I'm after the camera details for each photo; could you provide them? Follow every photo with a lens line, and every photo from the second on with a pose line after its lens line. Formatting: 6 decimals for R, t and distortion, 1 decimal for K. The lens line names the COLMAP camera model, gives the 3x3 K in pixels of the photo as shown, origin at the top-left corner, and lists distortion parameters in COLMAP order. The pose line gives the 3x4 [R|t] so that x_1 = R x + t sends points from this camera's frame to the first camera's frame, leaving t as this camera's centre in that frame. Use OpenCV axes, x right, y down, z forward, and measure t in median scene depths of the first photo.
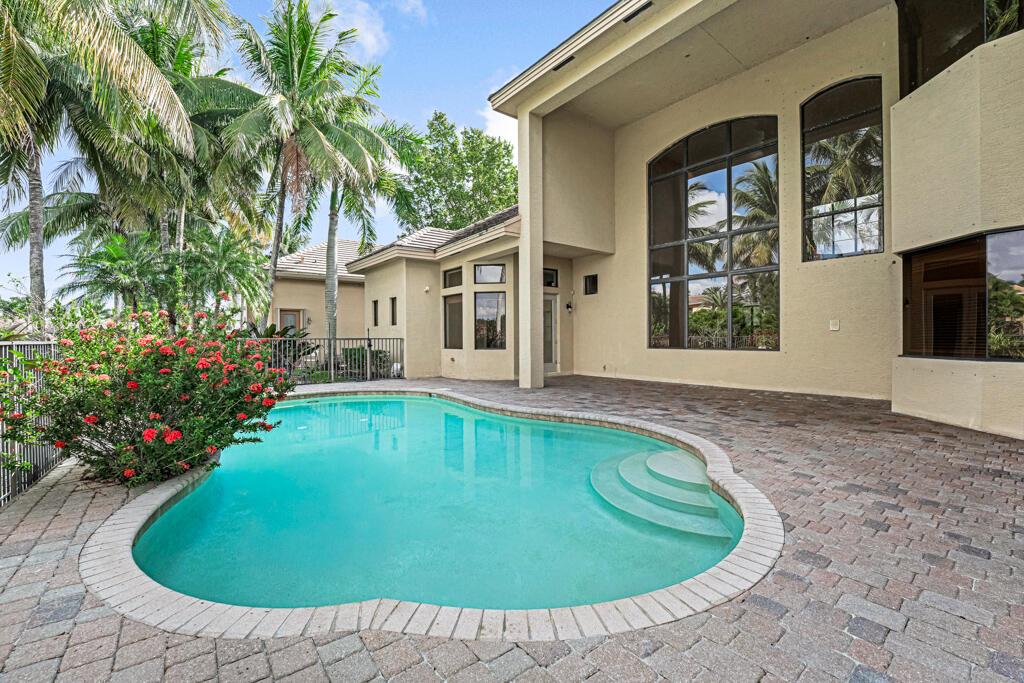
lens RADIAL K [[432.1, 0, 512.6], [0, 432.1, 335.1], [0, 0, 1]] dist [0.000256, 0.000409]
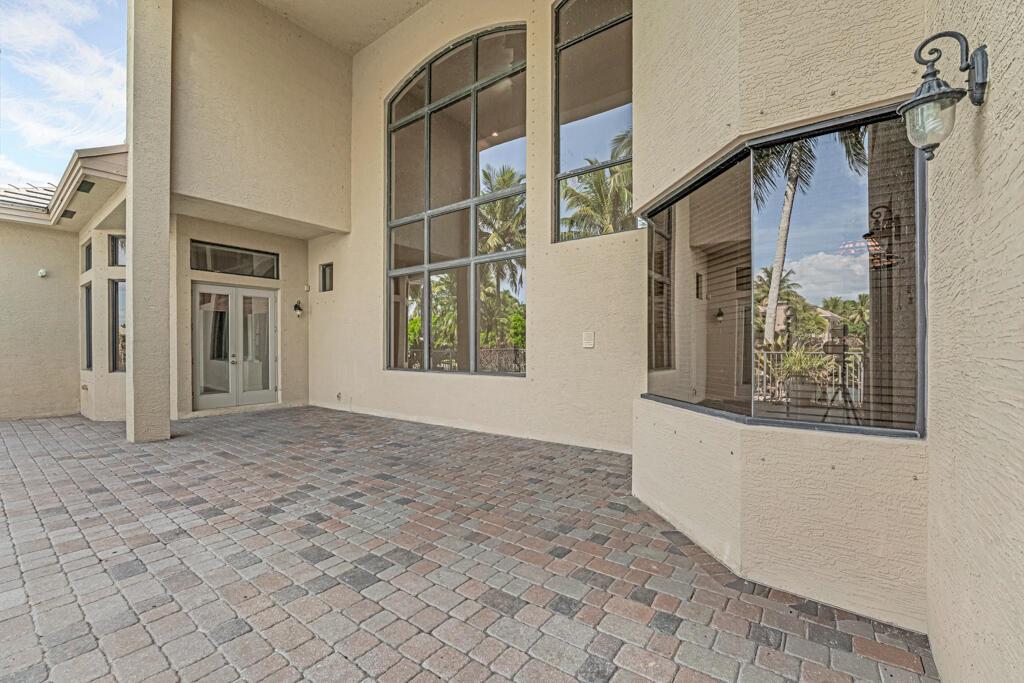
lens RADIAL K [[434.3, 0, 512.0], [0, 434.3, 341.5], [0, 0, 1]] dist [-0.001214, -0.000083]
pose [[0.969737, 0.009452, 0.243967, 0.323213], [-0.007251, 0.999925, -0.009918, -0.008804], [-0.244043, 0.007849, 0.969733, 0.269741]]
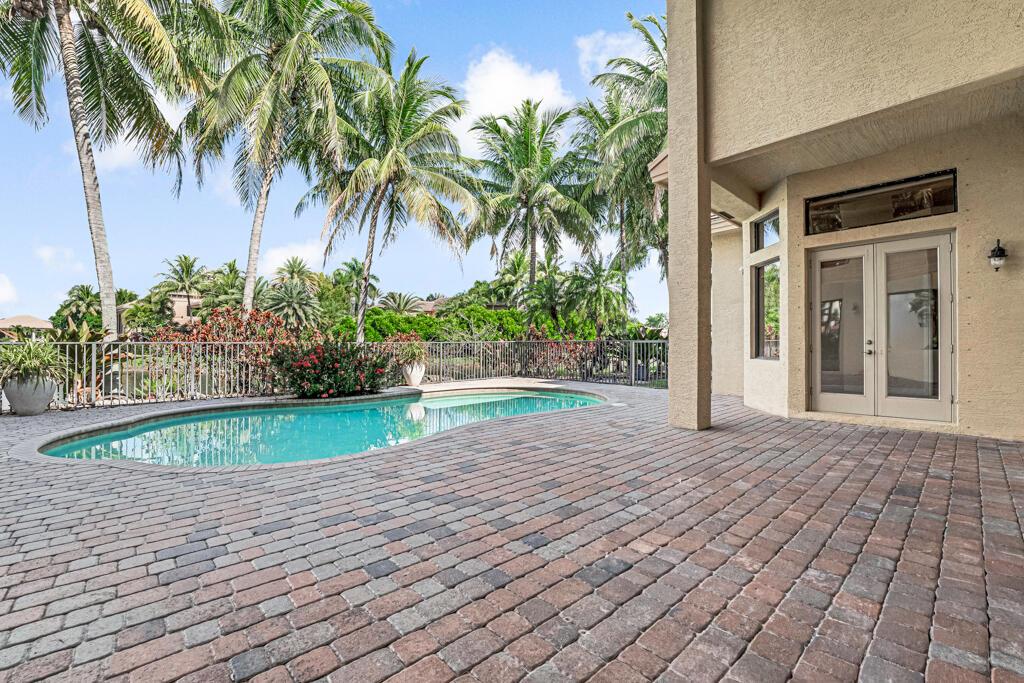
lens RADIAL K [[434.3, 0, 512.0], [0, 434.3, 341.5], [0, 0, 1]] dist [-0.001214, -0.000083]
pose [[0.065356, 0.007633, -0.997833, 0.511285], [0.010950, 0.999905, 0.008366, 0.000359], [0.997802, -0.011473, 0.065266, 0.616671]]
